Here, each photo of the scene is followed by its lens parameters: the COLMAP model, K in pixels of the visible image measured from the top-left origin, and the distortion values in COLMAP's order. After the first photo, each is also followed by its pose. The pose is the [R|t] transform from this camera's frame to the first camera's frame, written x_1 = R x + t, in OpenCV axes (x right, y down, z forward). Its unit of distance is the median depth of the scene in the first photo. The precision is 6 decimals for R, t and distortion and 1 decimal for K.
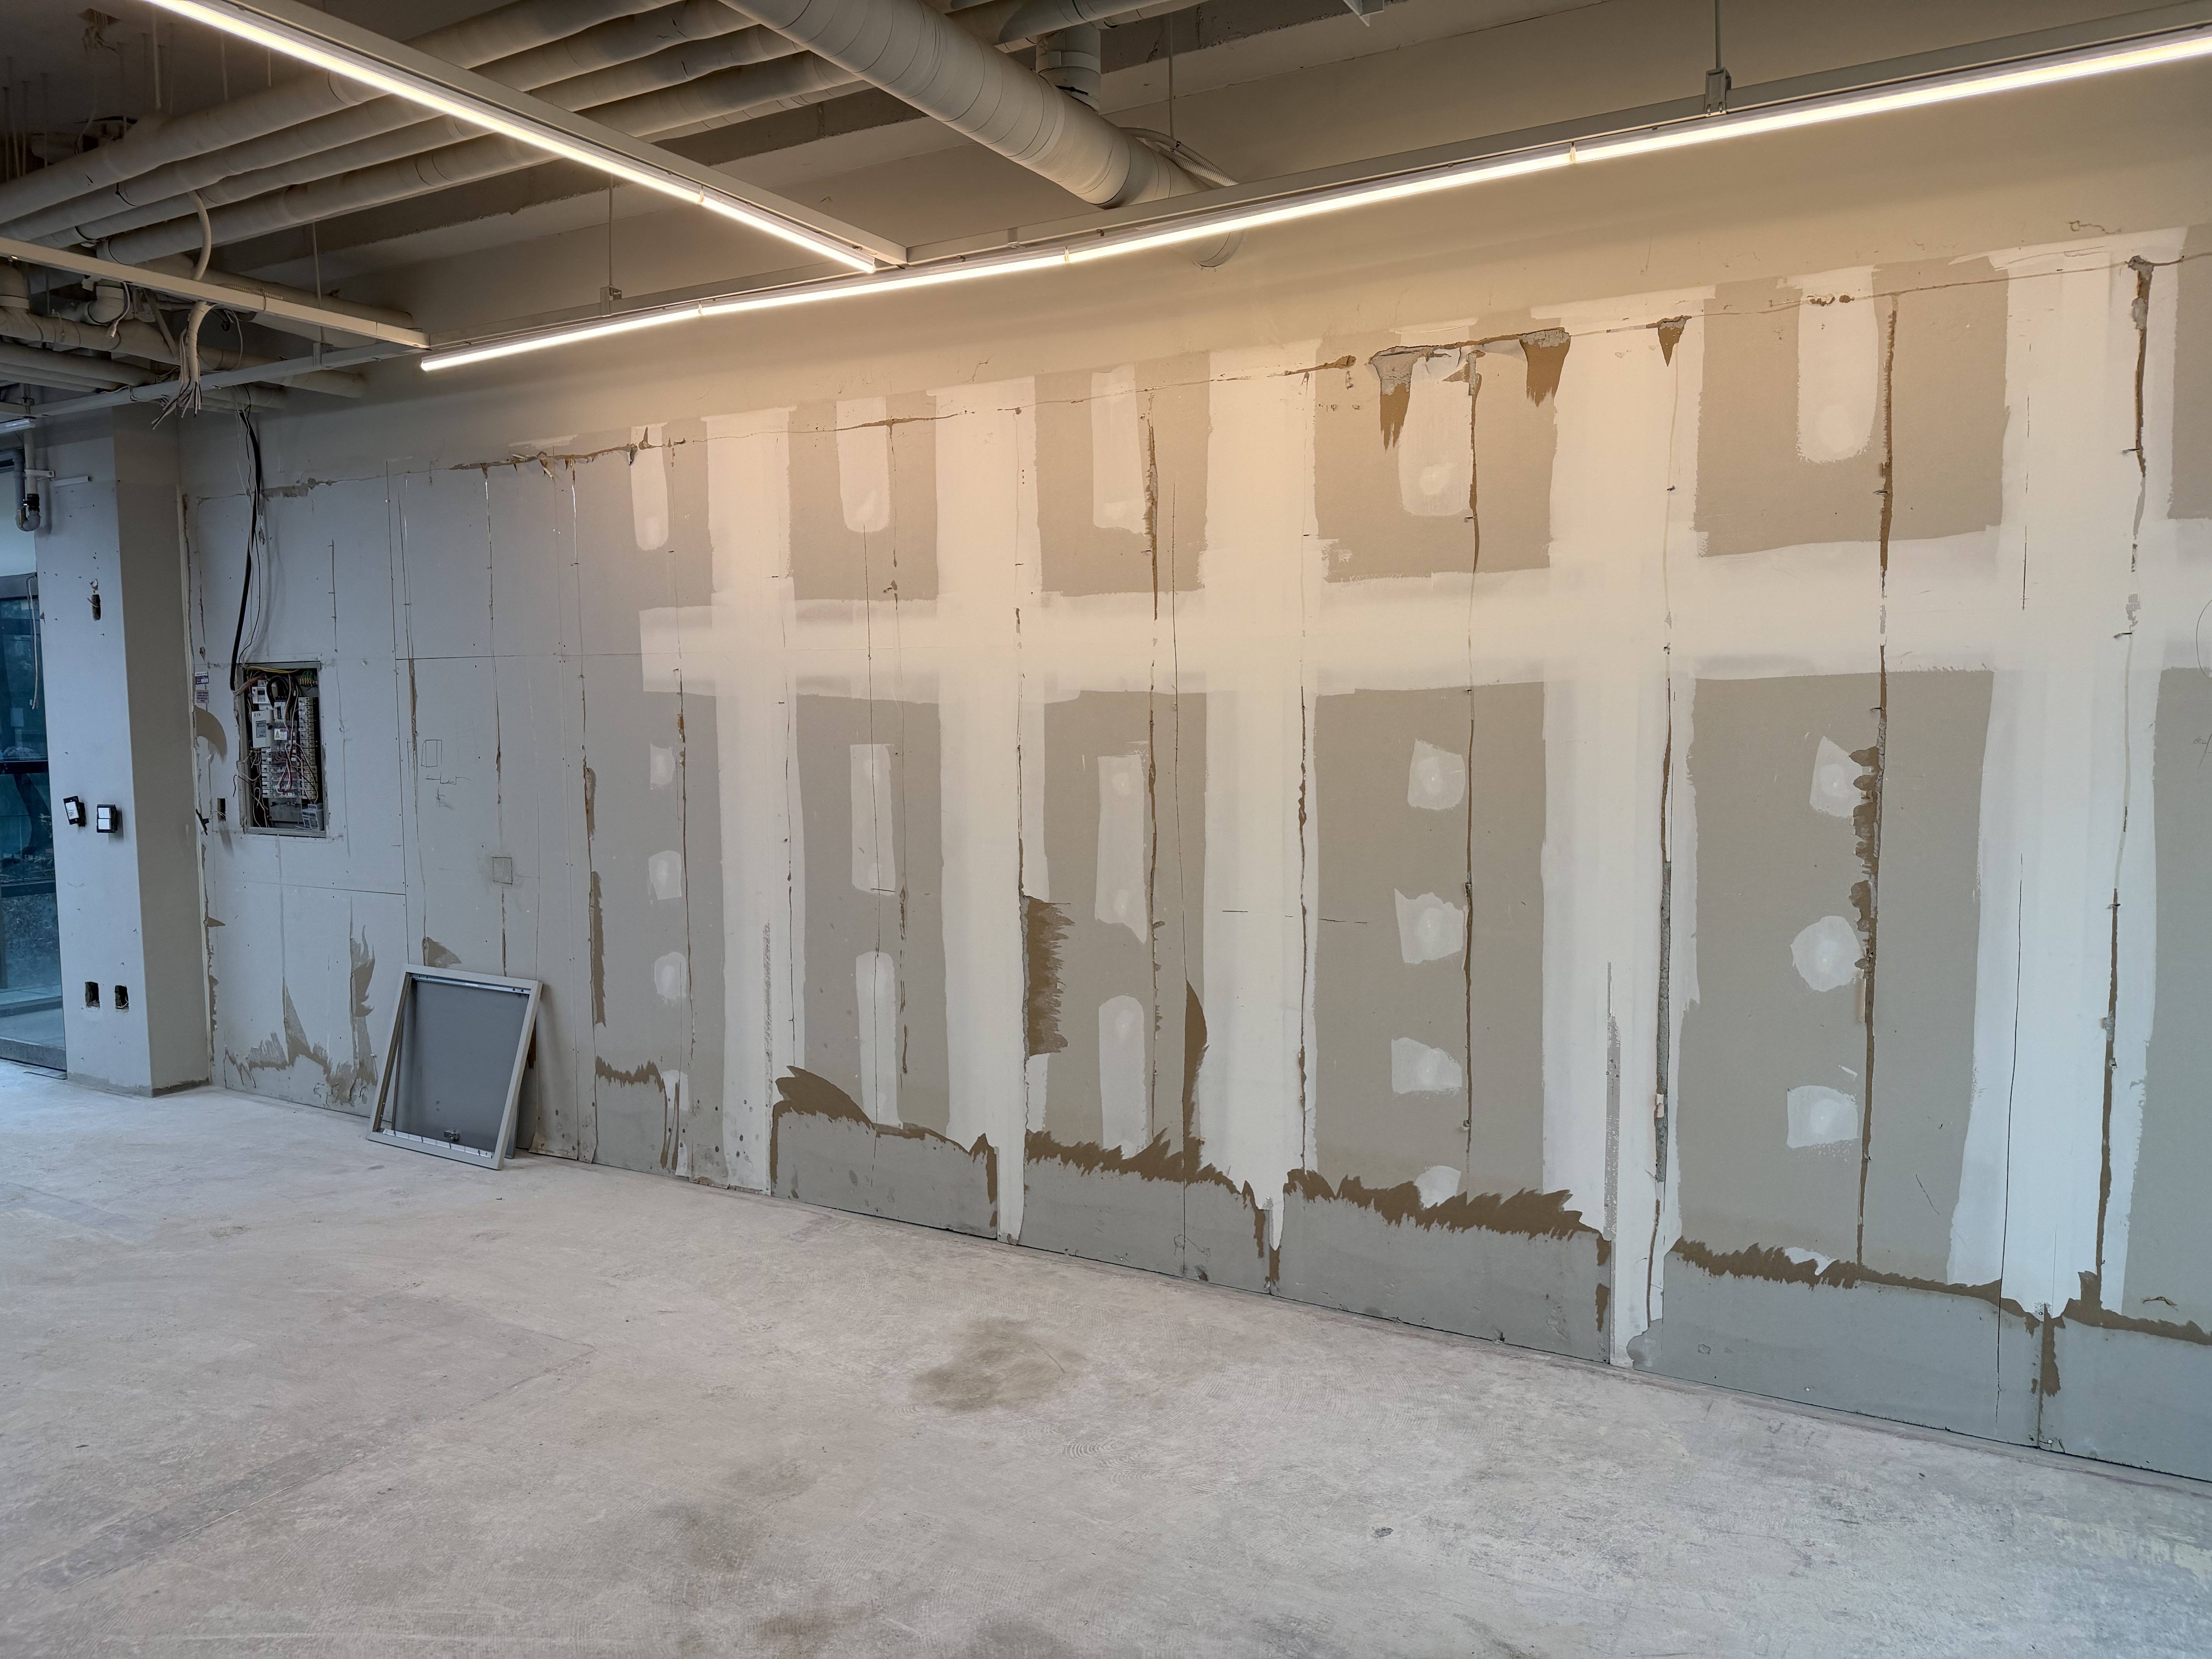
lens RADIAL K [[1556.6, 0, 1122.4], [0, 1556.6, 829.2], [0, 0, 1]] dist [0.055567, -0.049445]
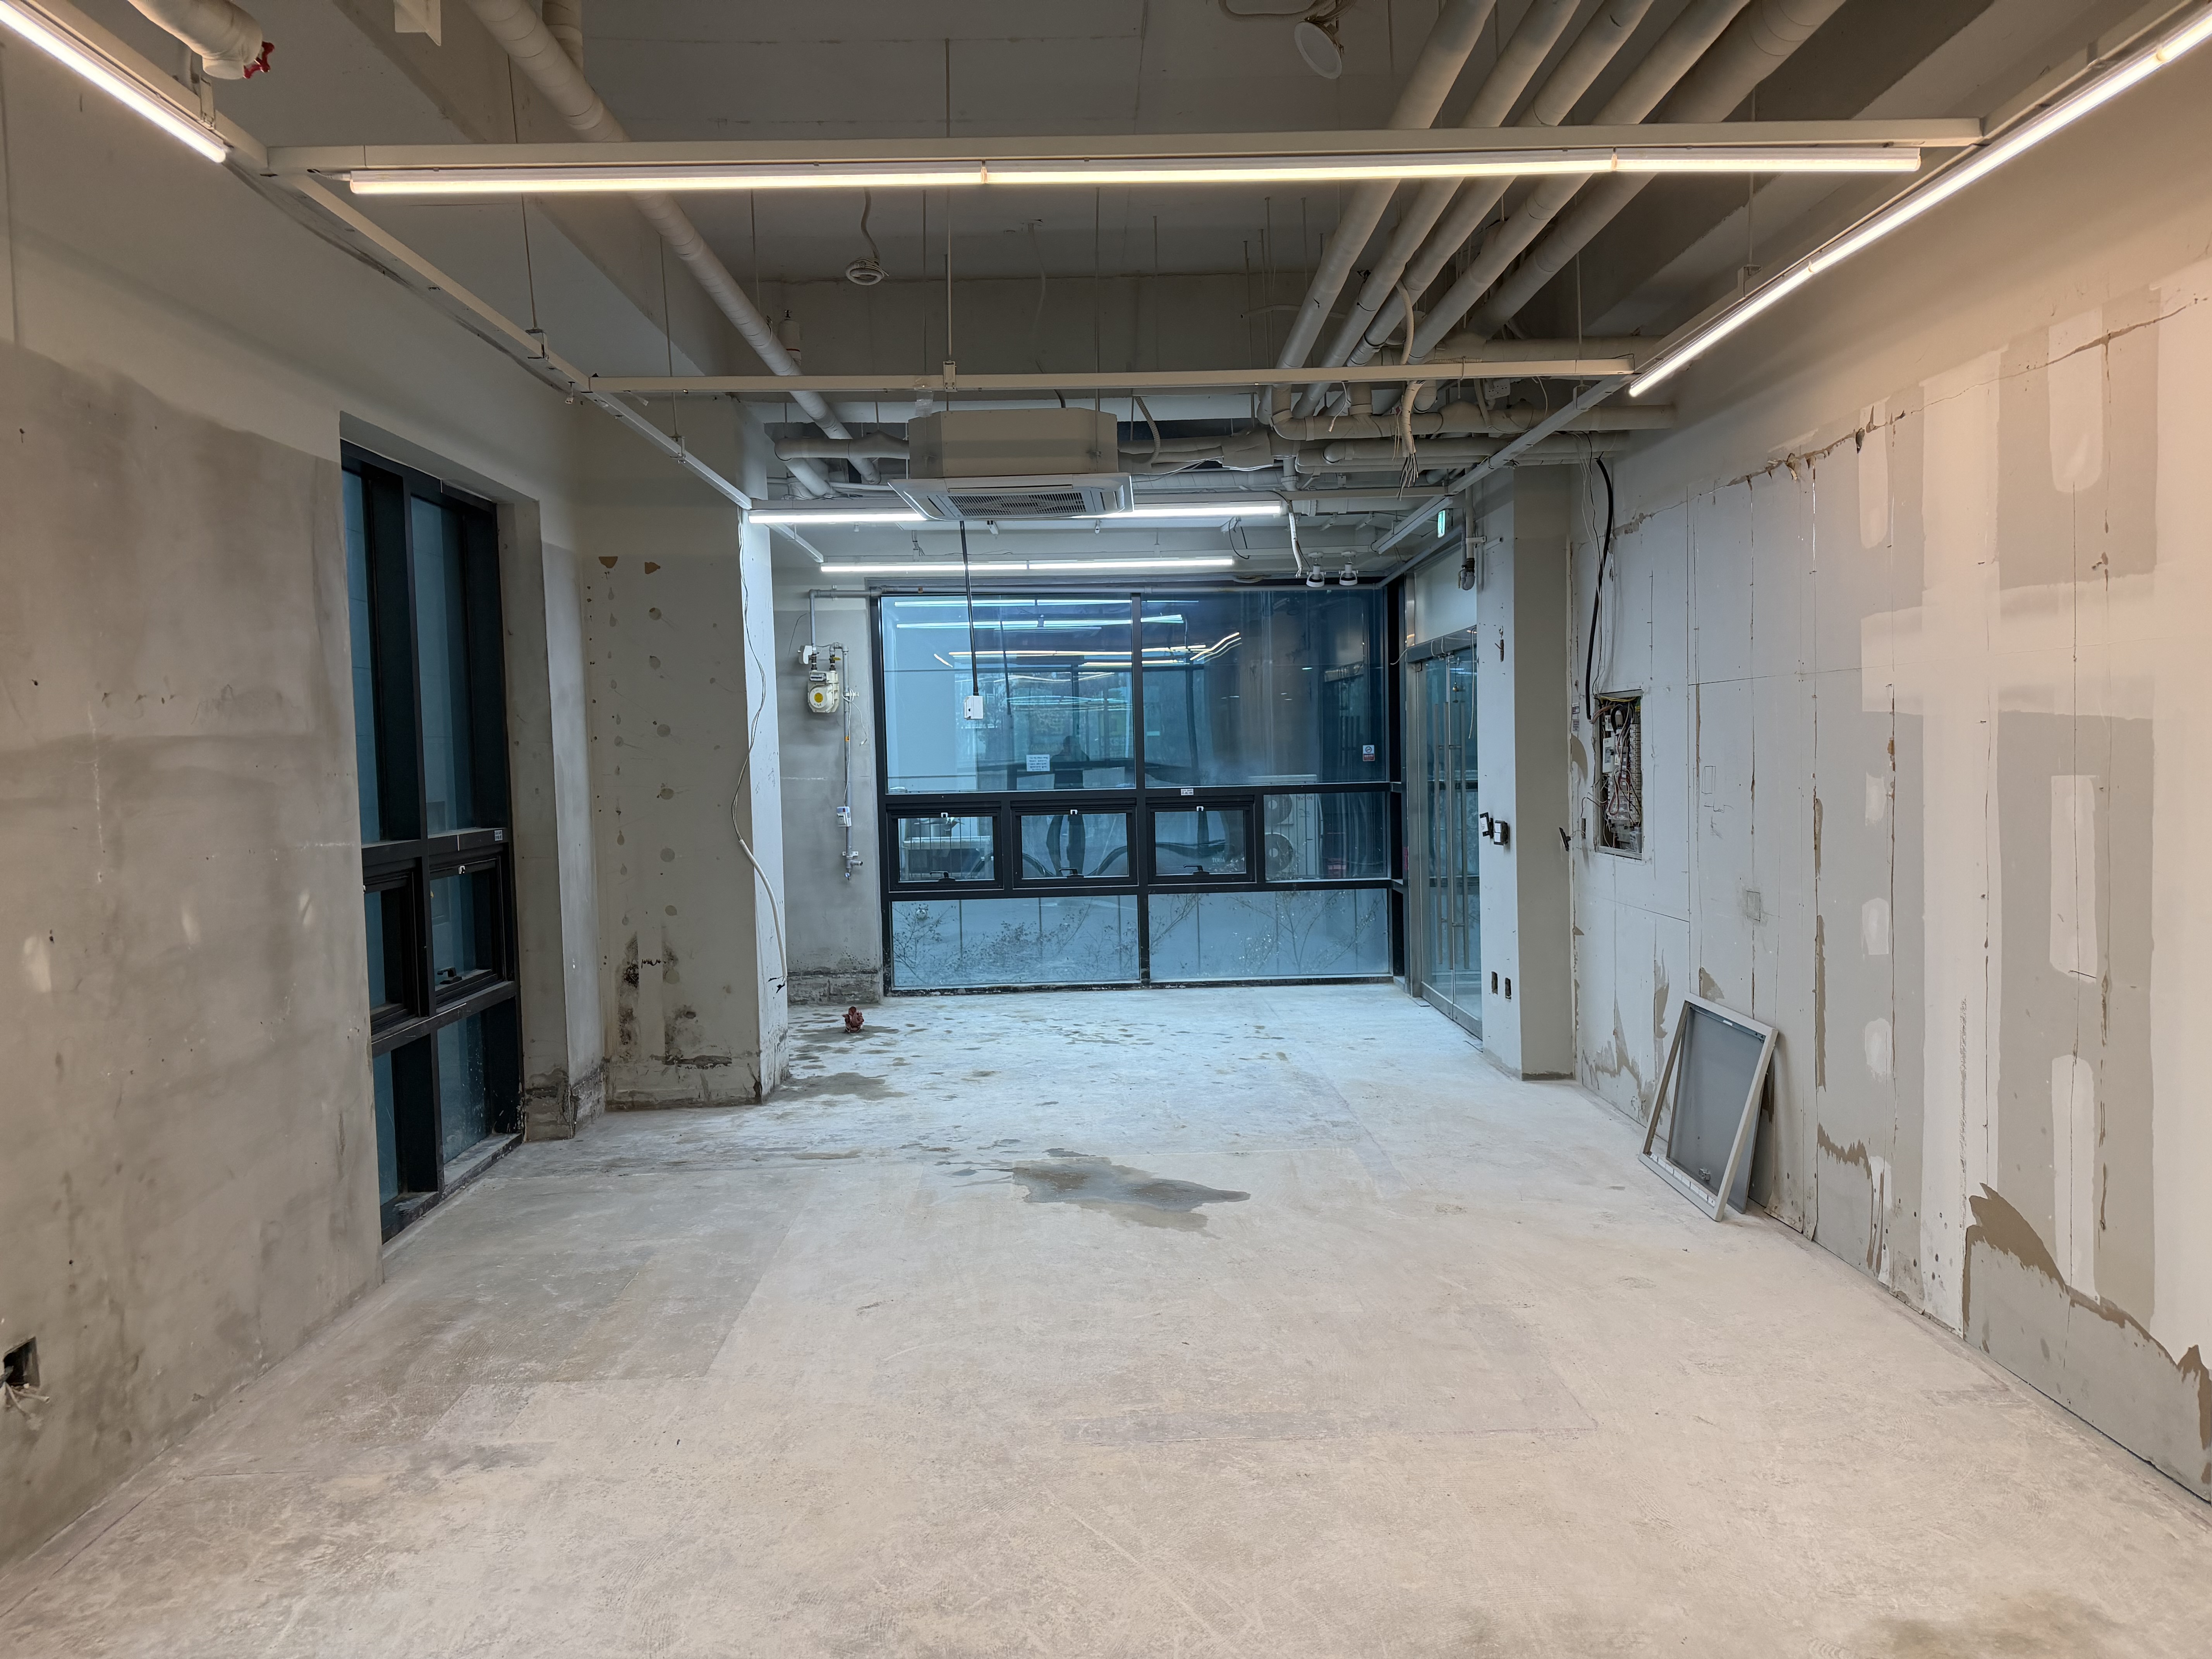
lens RADIAL K [[1556.6, 0, 1106.3], [0, 1556.6, 824.1], [0, 0, 1]] dist [0.055567, -0.049445]
pose [[0.517411, 0.035936, -0.854982, 0.236559], [-0.046286, 0.998831, 0.013971, -0.020128], [0.854484, 0.032345, 0.518469, 0.208466]]
